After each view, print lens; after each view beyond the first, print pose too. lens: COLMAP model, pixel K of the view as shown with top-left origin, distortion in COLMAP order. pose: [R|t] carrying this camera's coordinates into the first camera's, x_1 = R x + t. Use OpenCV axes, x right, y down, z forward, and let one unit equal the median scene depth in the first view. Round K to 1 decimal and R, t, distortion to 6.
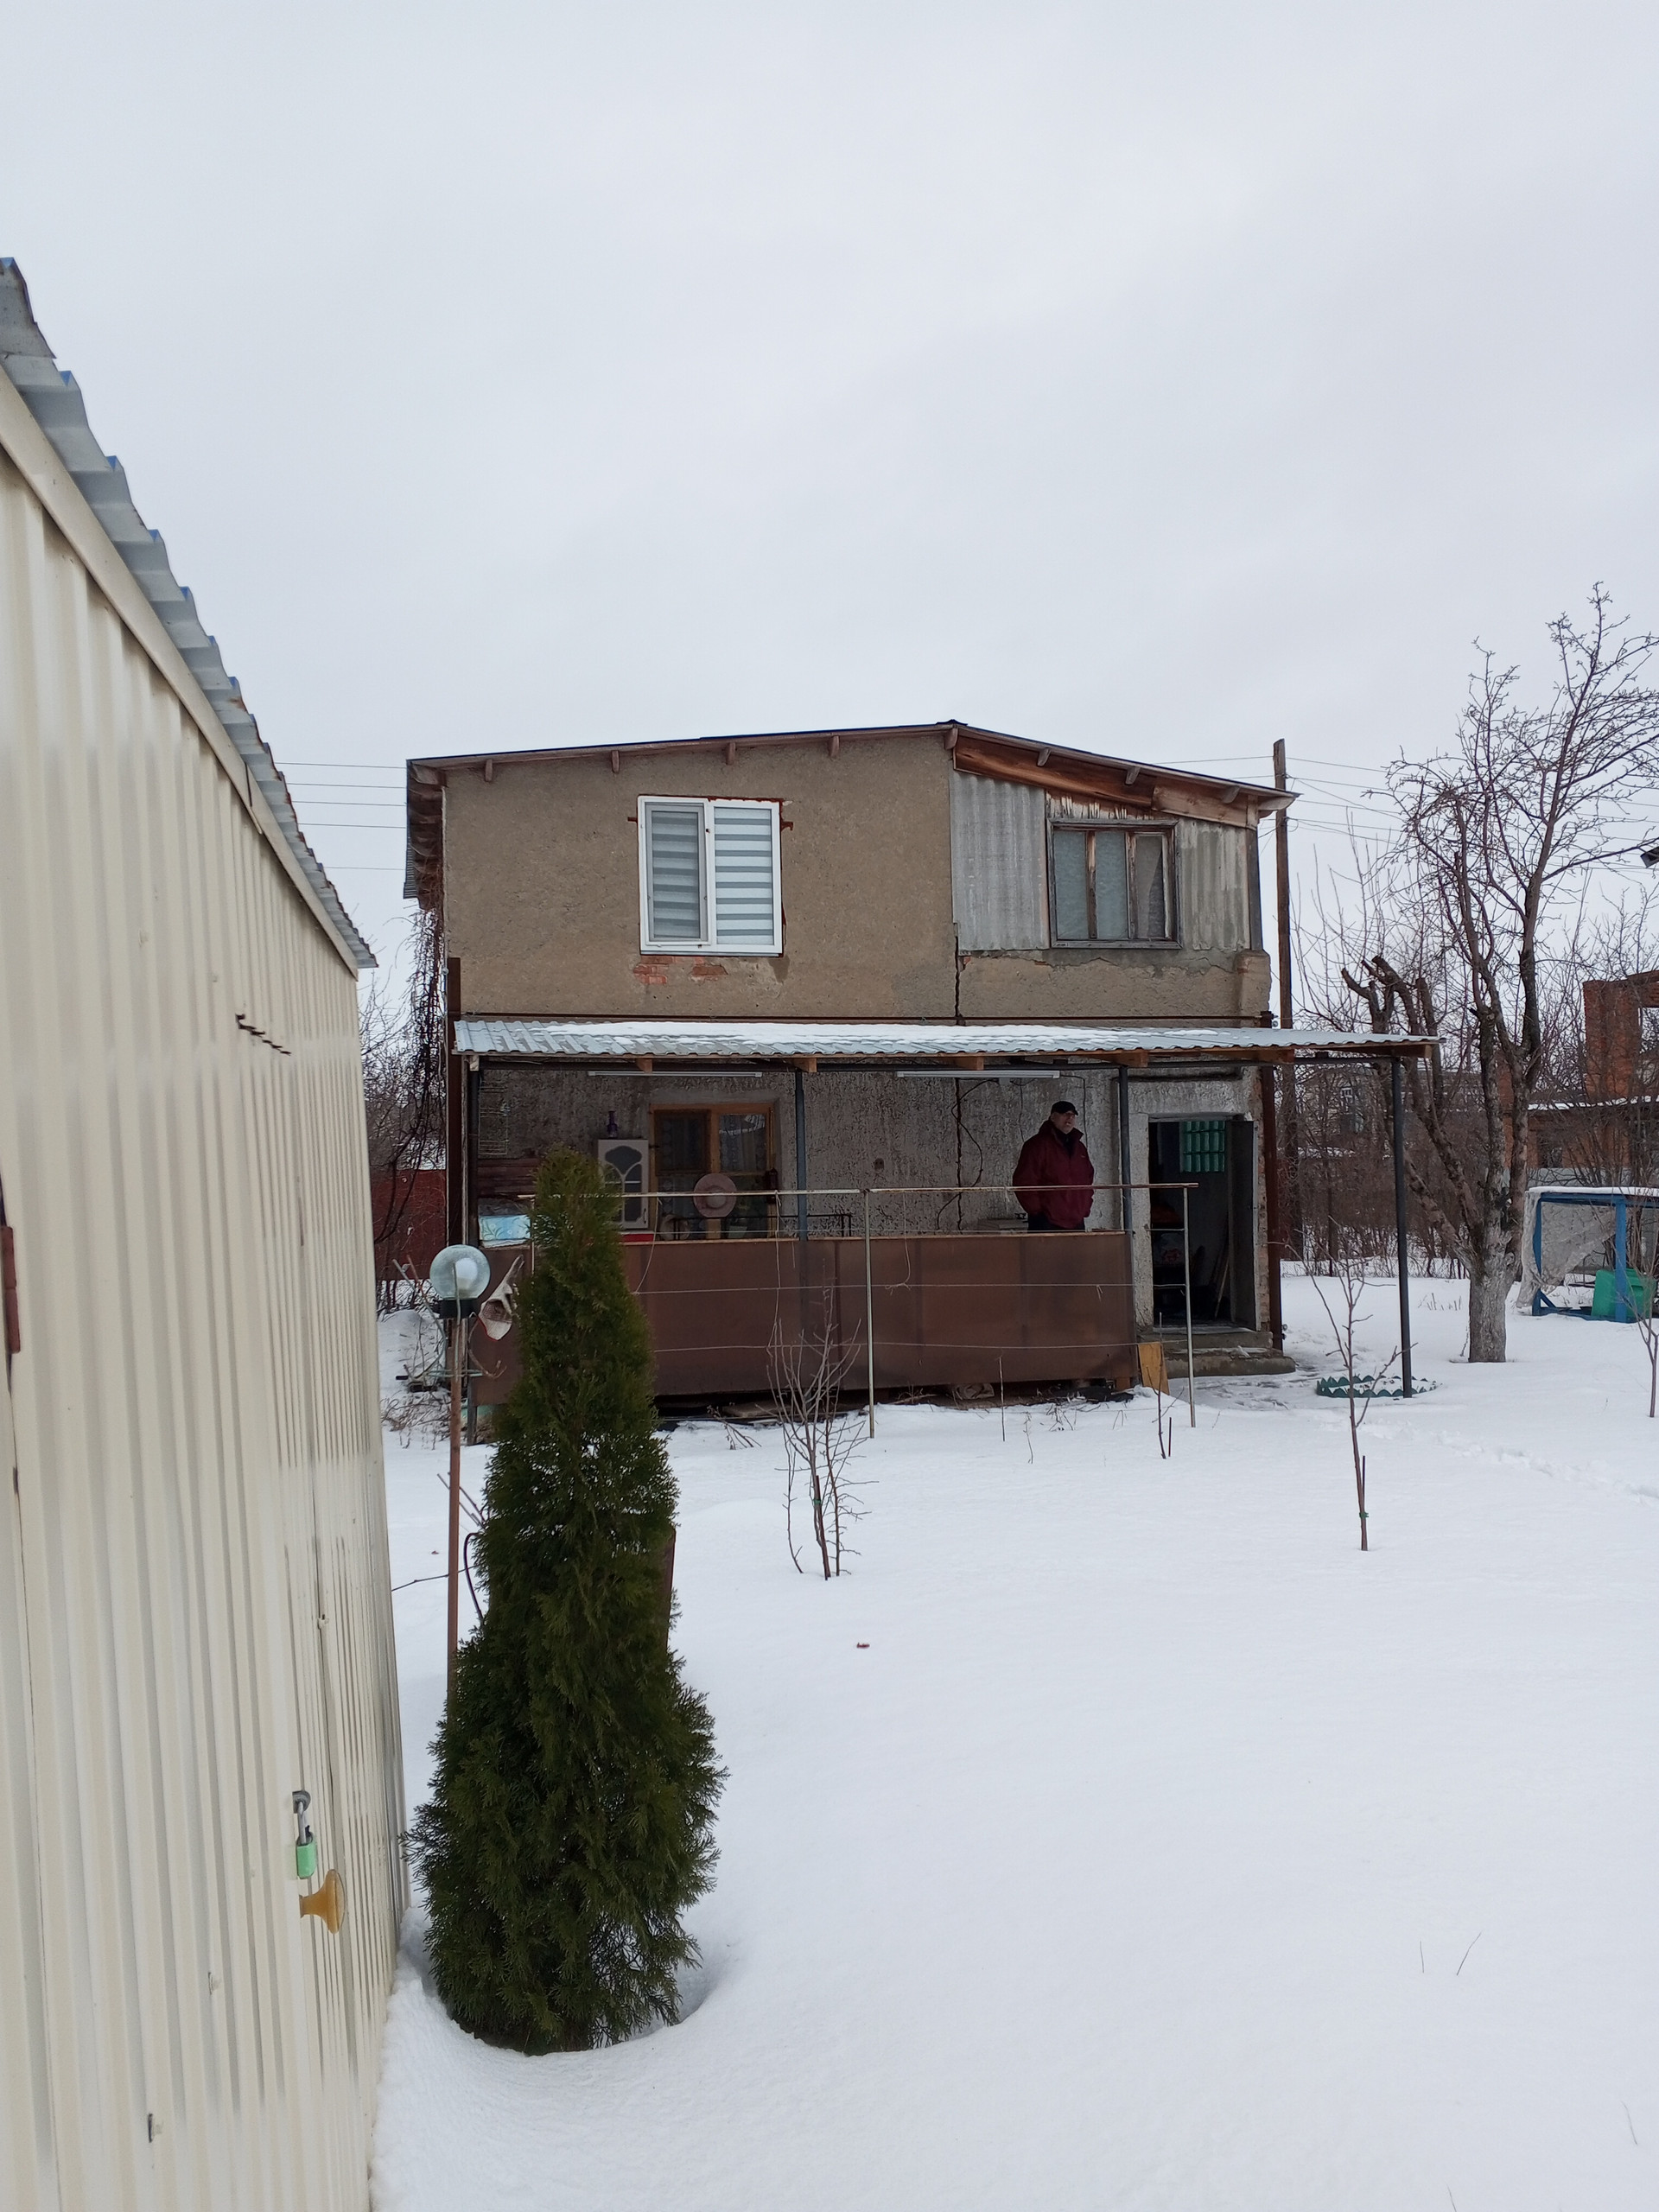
lens RADIAL K [[1785.3, 0, 822.4], [0, 1785.3, 1102.3], [0, 0, 1]] dist [0.218247, -0.469723]
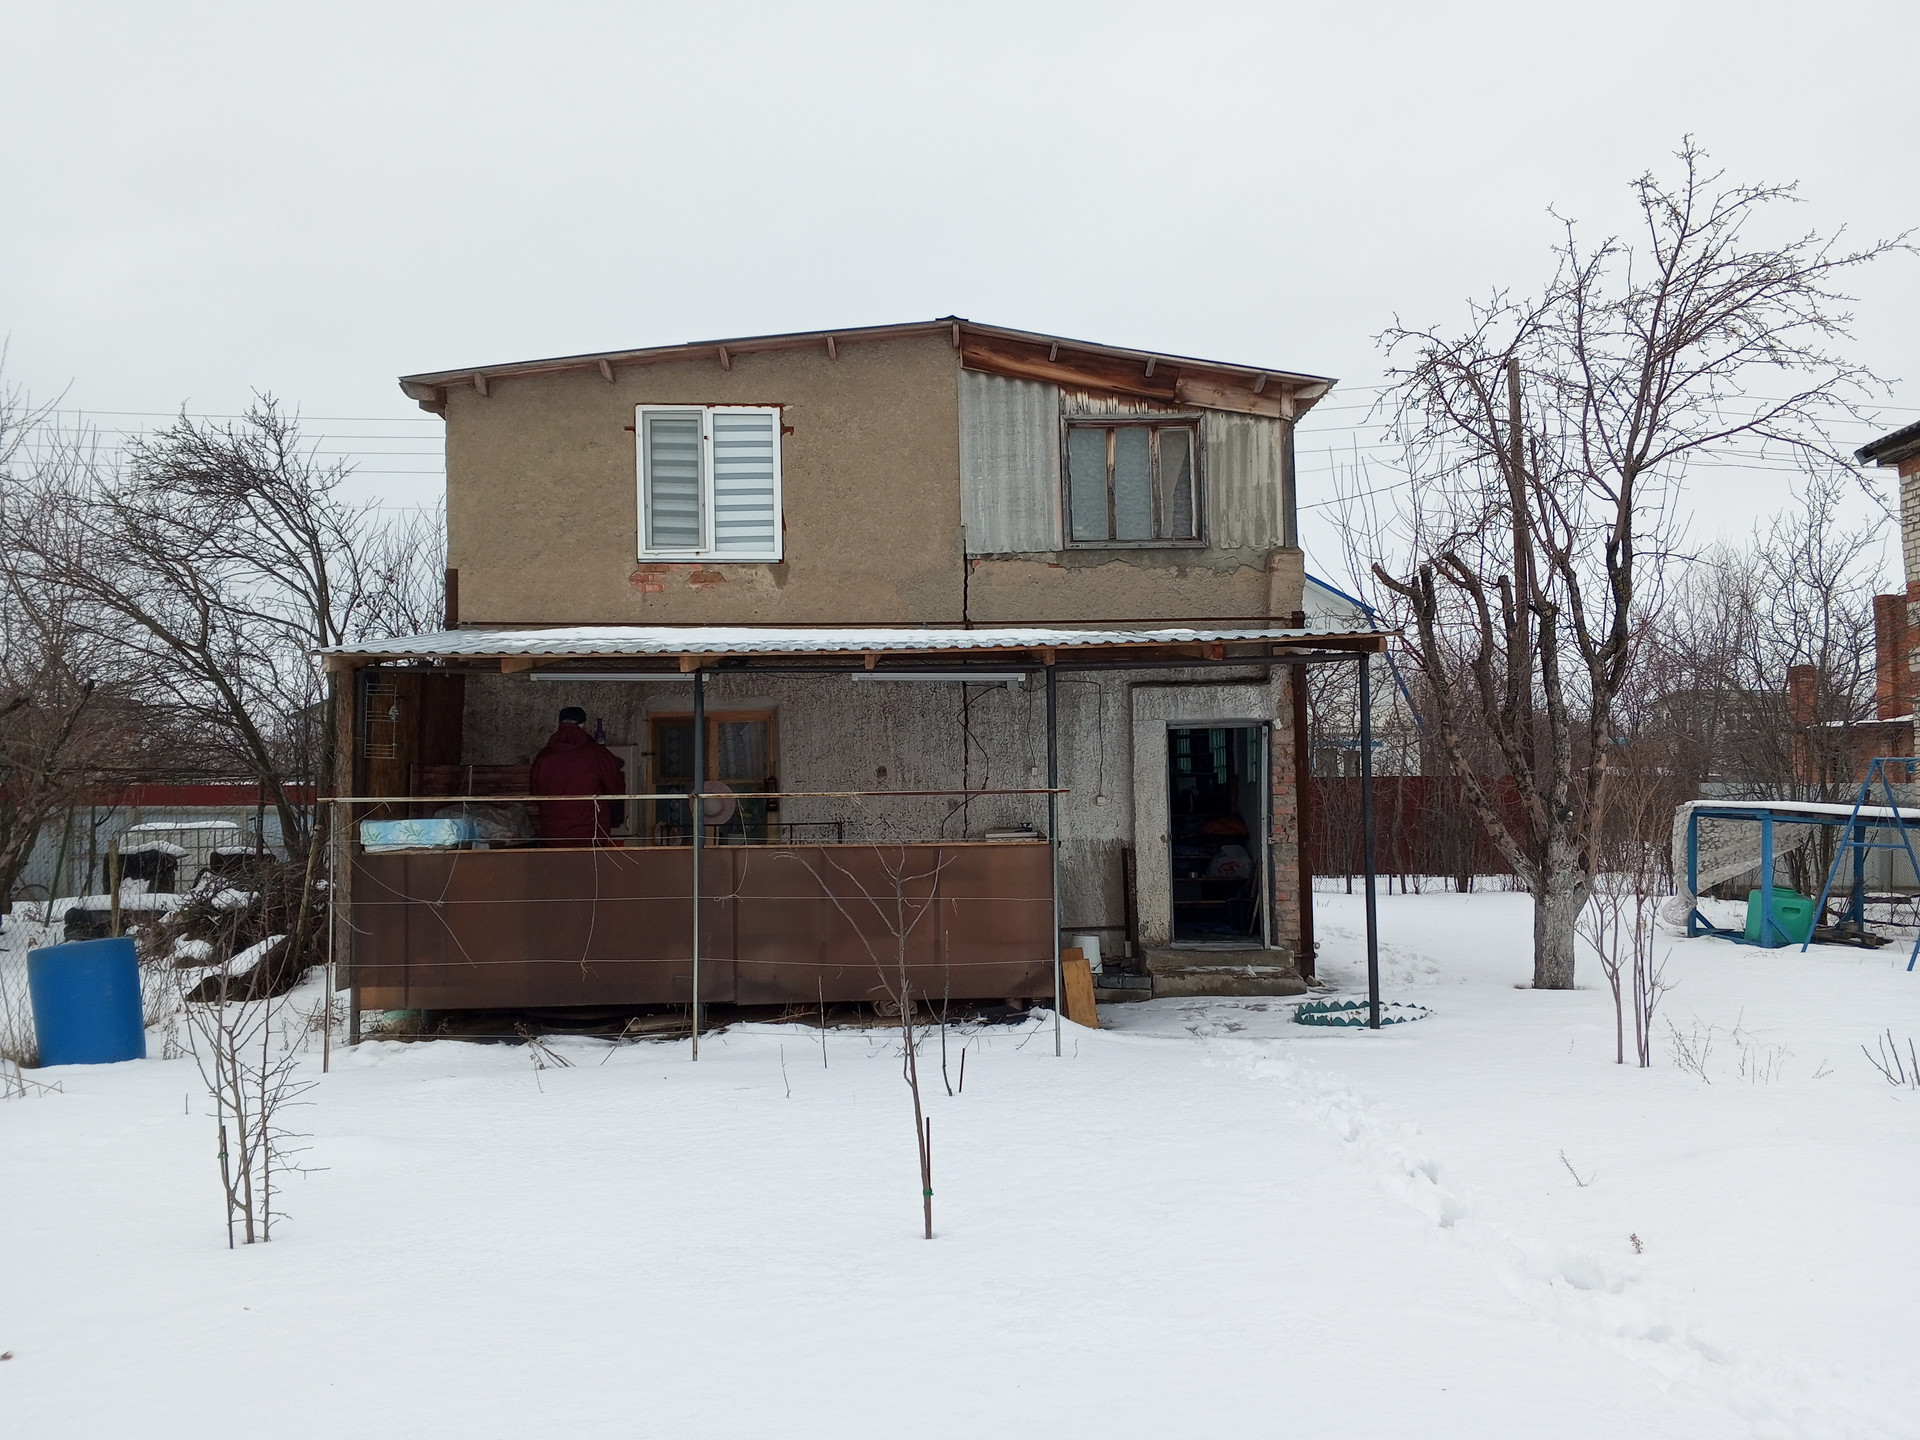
lens RADIAL K [[1542.9, 0, 961.3], [0, 1542.9, 732.7], [0, 0, 1]] dist [0.220543, -0.417762]
pose [[0.981370, -0.002492, -0.192113, 0.234081], [0.003093, 0.999991, 0.002829, 0.010503], [0.192105, -0.003371, 0.981369, 0.167460]]
